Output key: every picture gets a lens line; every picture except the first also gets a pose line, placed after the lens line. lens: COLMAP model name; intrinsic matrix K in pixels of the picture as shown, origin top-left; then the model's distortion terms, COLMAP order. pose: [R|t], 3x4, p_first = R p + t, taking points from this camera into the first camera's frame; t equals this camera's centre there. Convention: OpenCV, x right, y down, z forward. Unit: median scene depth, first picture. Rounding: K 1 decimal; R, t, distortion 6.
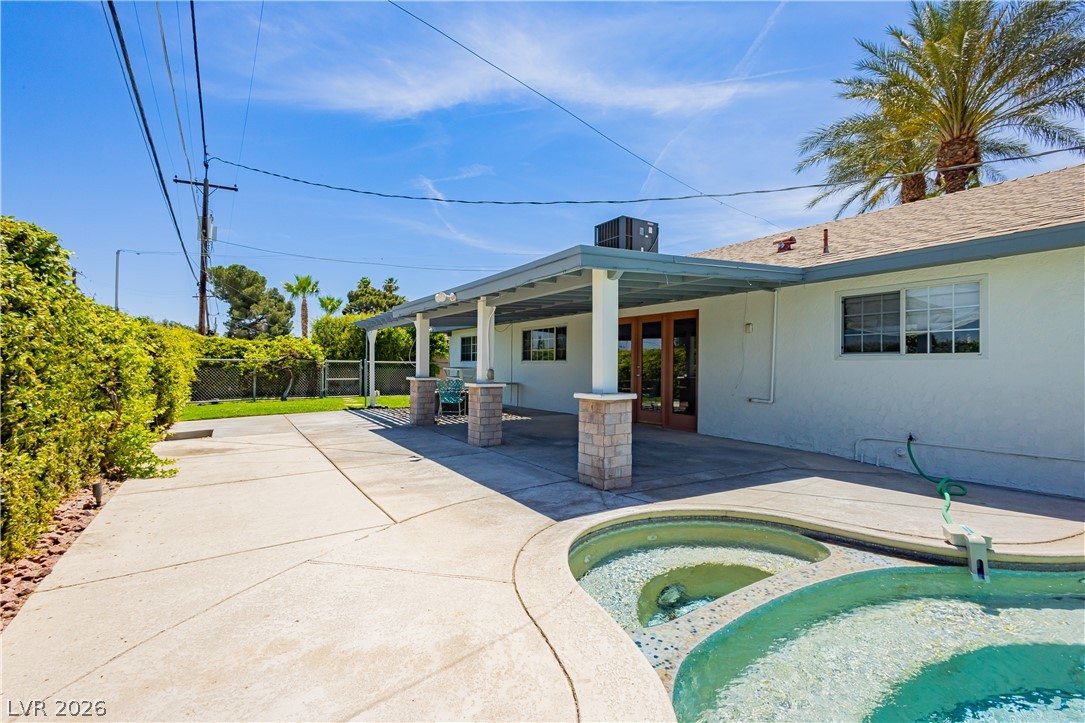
lens RADIAL K [[497.6, 0, 538.6], [0, 497.6, 361.2], [0, 0, 1]] dist [0.003776, 0.000421]
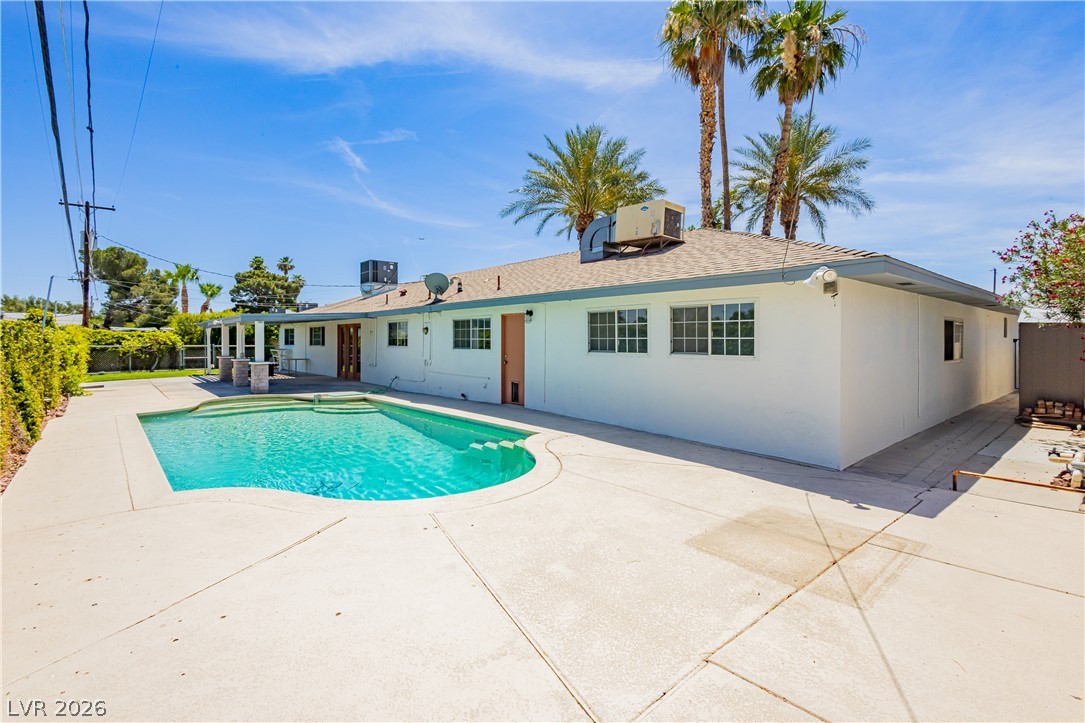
lens RADIAL K [[502.5, 0, 542.8], [0, 502.5, 344.1], [0, 0, 1]] dist [0.002103, -0.000150]
pose [[0.987503, -0.008226, 0.157384, 0.372763], [0.005740, 0.999852, 0.016247, -0.022371], [-0.157494, -0.015140, 0.987404, -0.616188]]
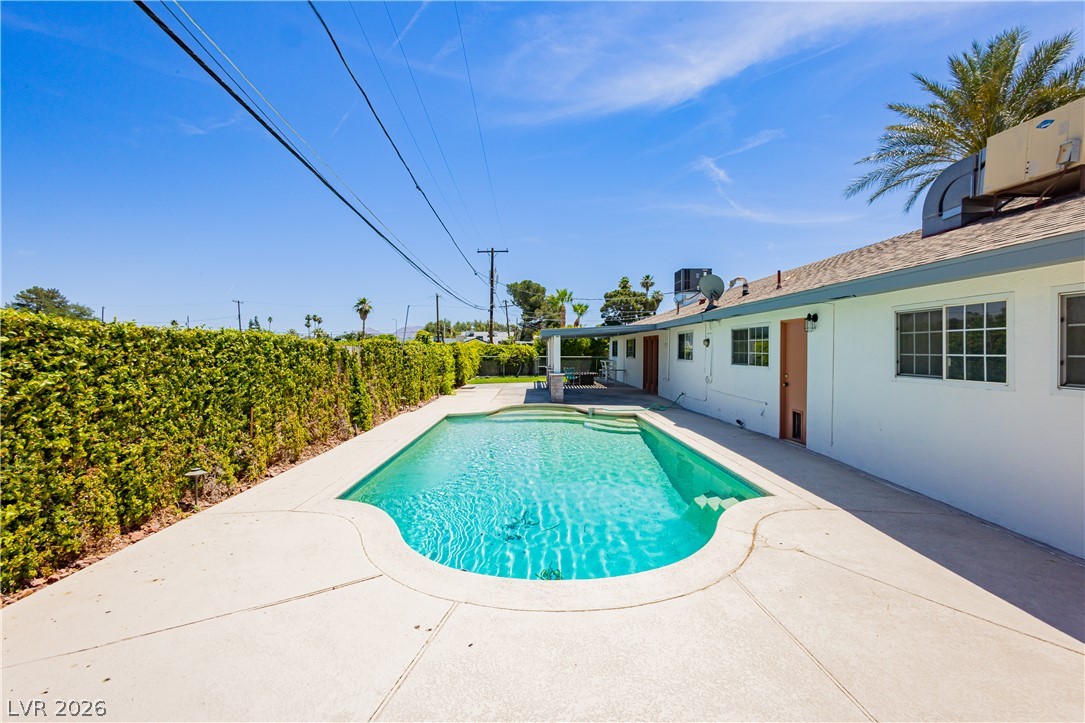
lens RADIAL K [[492.7, 0, 540.5], [0, 492.7, 352.8], [0, 0, 1]] dist [0.003642, 0.000933]
pose [[0.854341, -0.006149, -0.519676, 0.478419], [0.012067, 0.999895, 0.008007, -0.026124], [0.519573, -0.013112, 0.854326, -0.495470]]
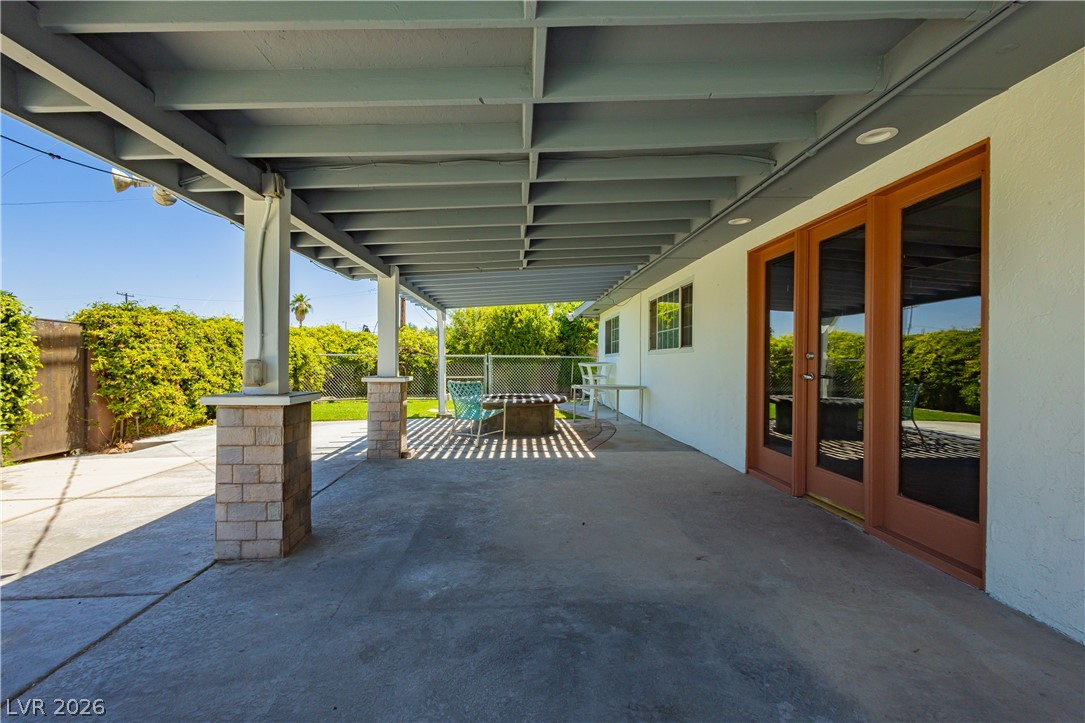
lens RADIAL K [[497.6, 0, 538.6], [0, 497.6, 361.2], [0, 0, 1]] dist [0.003776, 0.000421]
pose [[0.868746, -0.004242, -0.495240, 0.120063], [0.006701, 0.999972, 0.003188, 0.006877], [0.495212, -0.006088, 0.868751, 0.316773]]
